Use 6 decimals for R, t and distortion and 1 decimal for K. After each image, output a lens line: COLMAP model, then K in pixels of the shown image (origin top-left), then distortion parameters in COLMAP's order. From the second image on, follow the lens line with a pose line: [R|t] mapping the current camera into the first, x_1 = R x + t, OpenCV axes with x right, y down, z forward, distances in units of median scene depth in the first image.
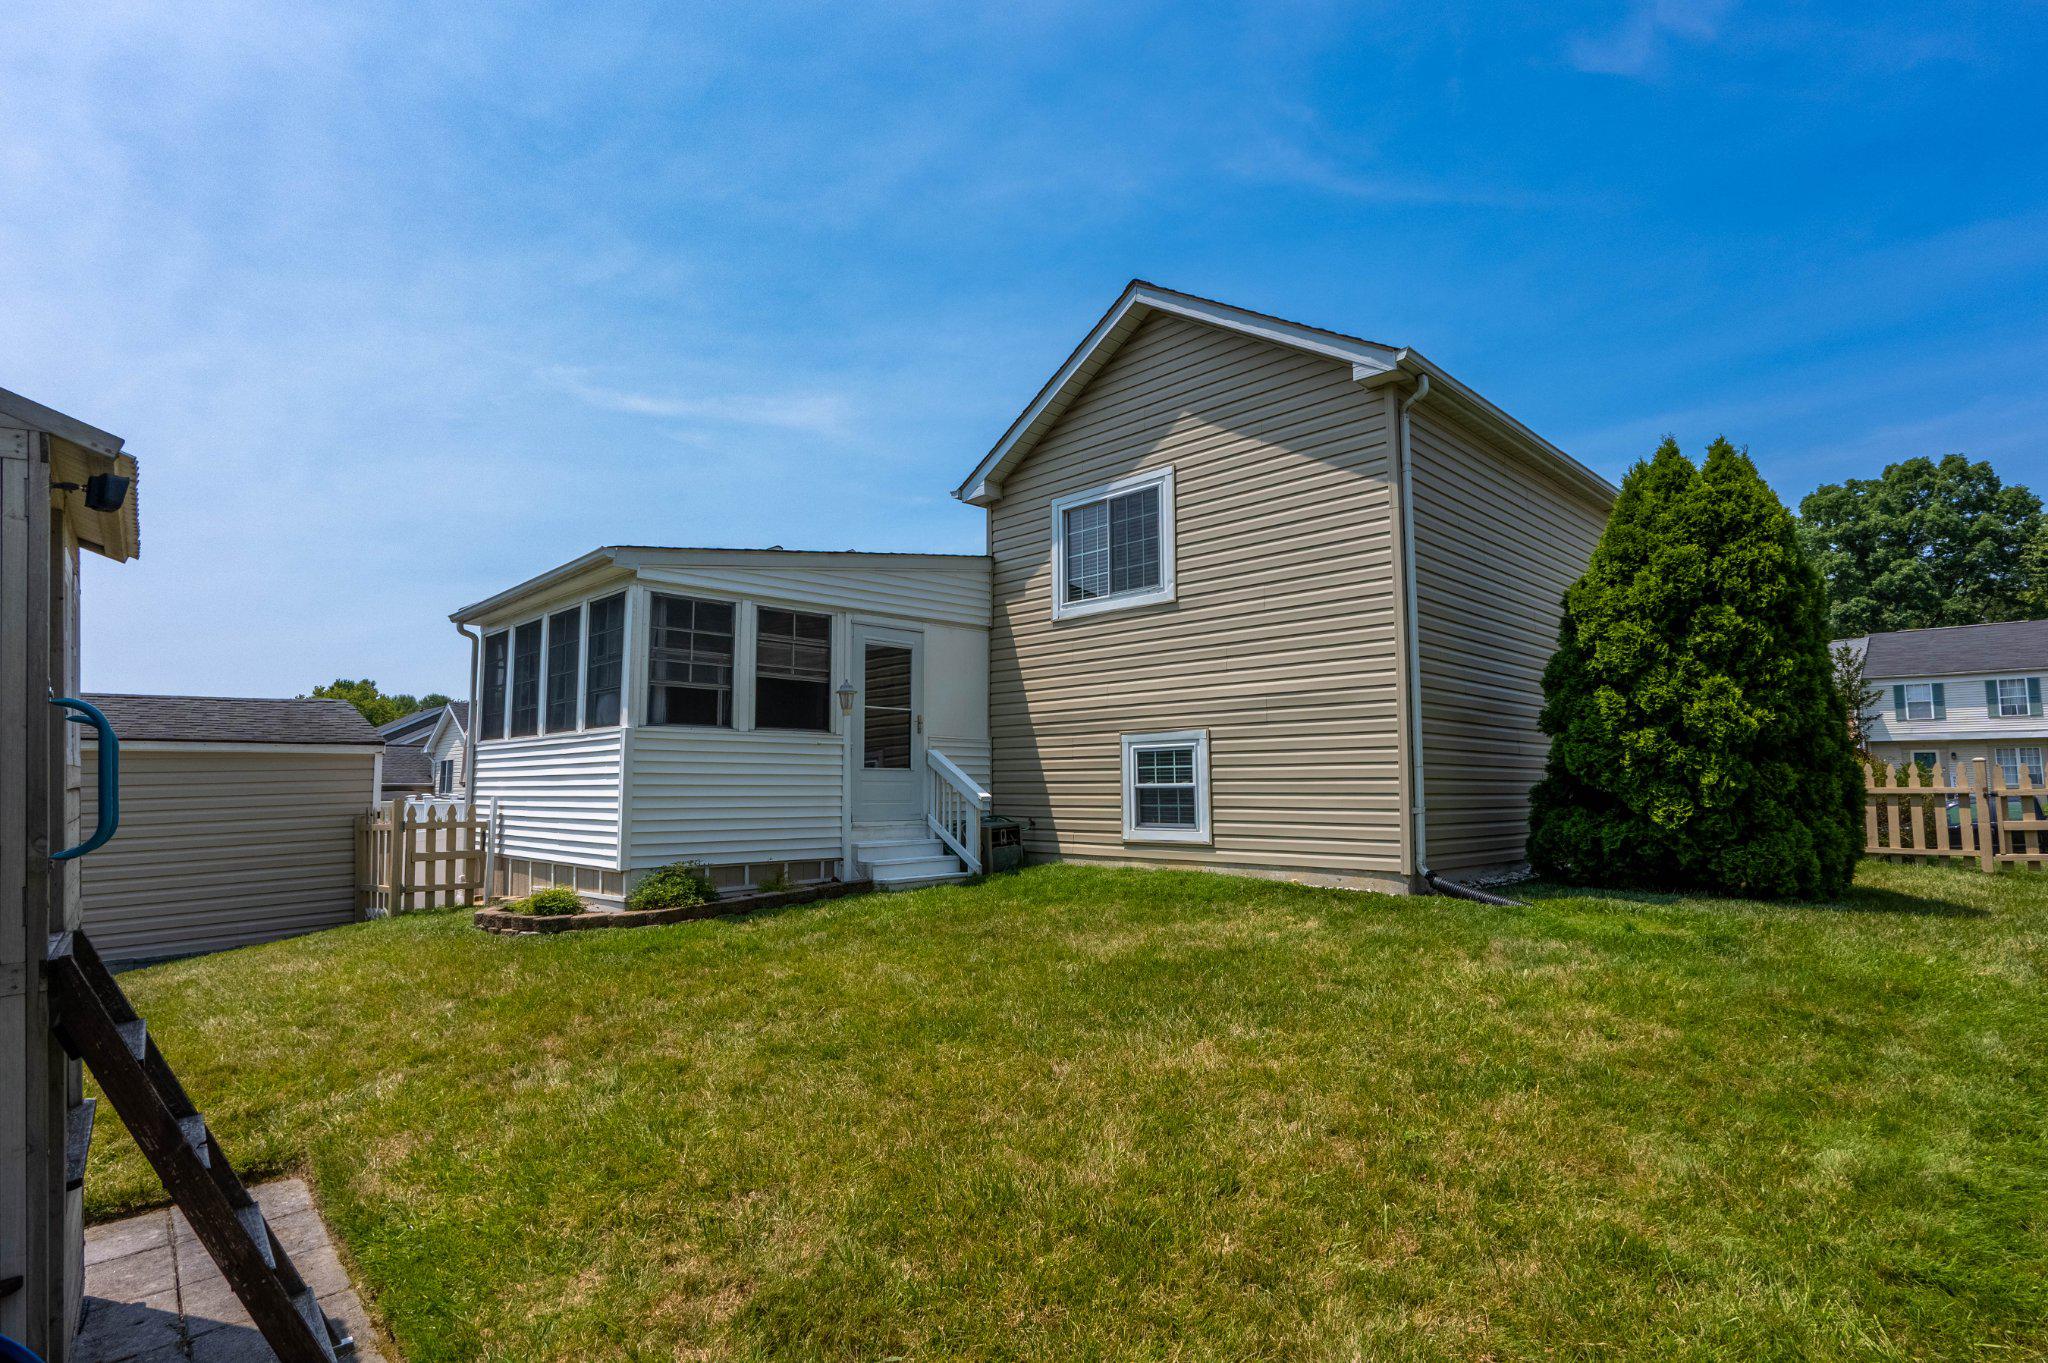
lens RADIAL K [[1007.8, 0, 1011.3], [0, 1007.8, 689.1], [0, 0, 1]] dist [-0.002505, -0.000902]
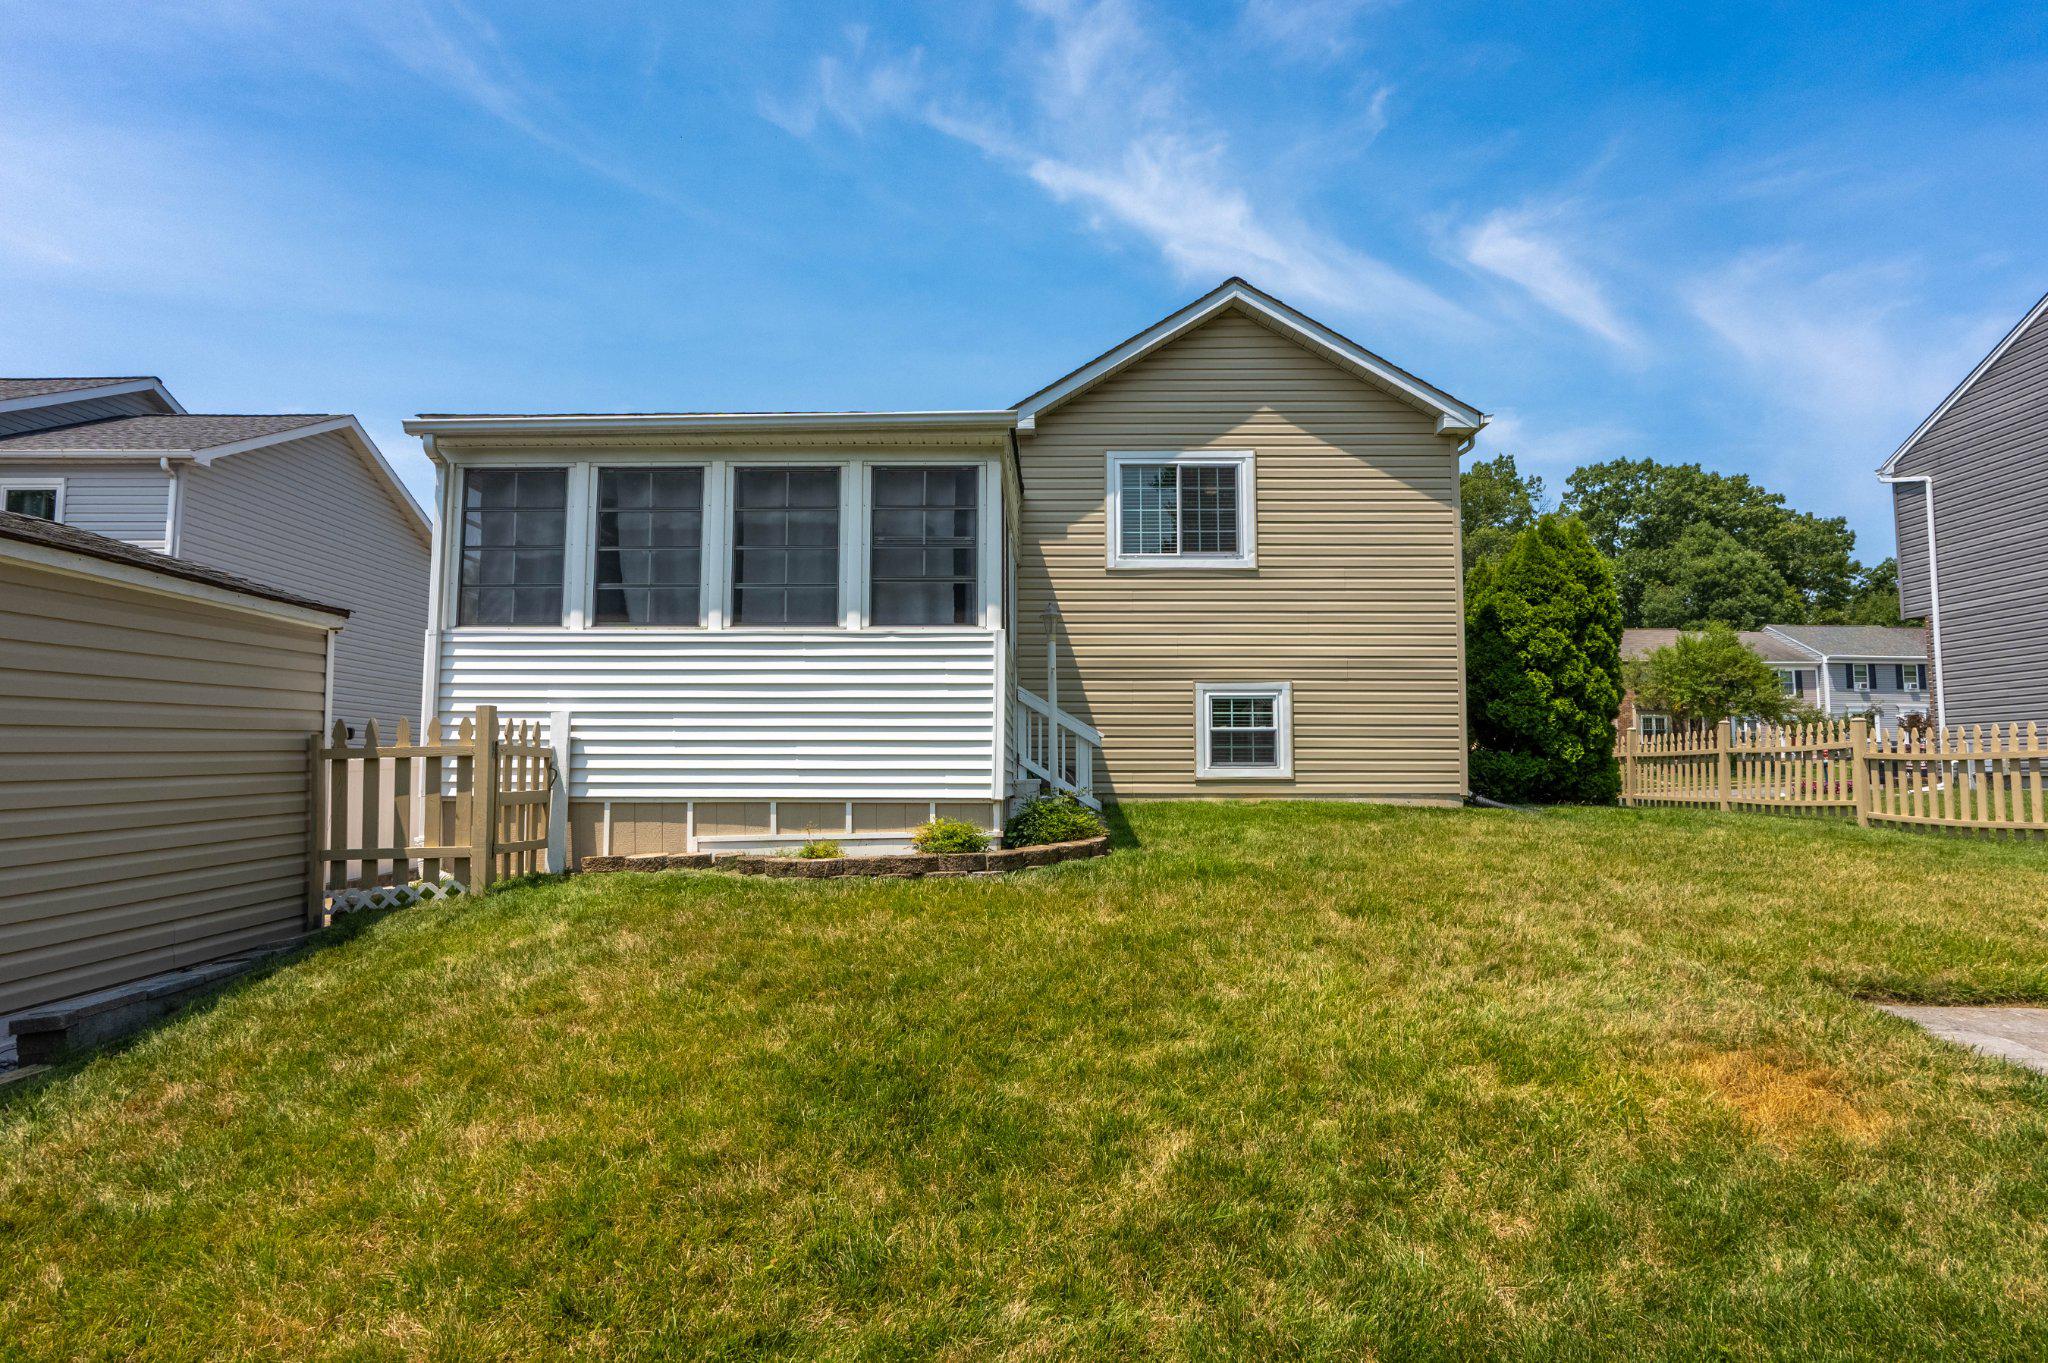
lens RADIAL K [[1092.7, 0, 1024.0], [0, 1092.7, 681.5], [0, 0, 1]] dist [-0.001482, -0.000125]
pose [[0.711886, 0.069730, 0.698824, -0.870980], [-0.074025, 0.996966, -0.024070, 0.088199], [-0.698382, -0.034595, 0.714888, 0.285721]]
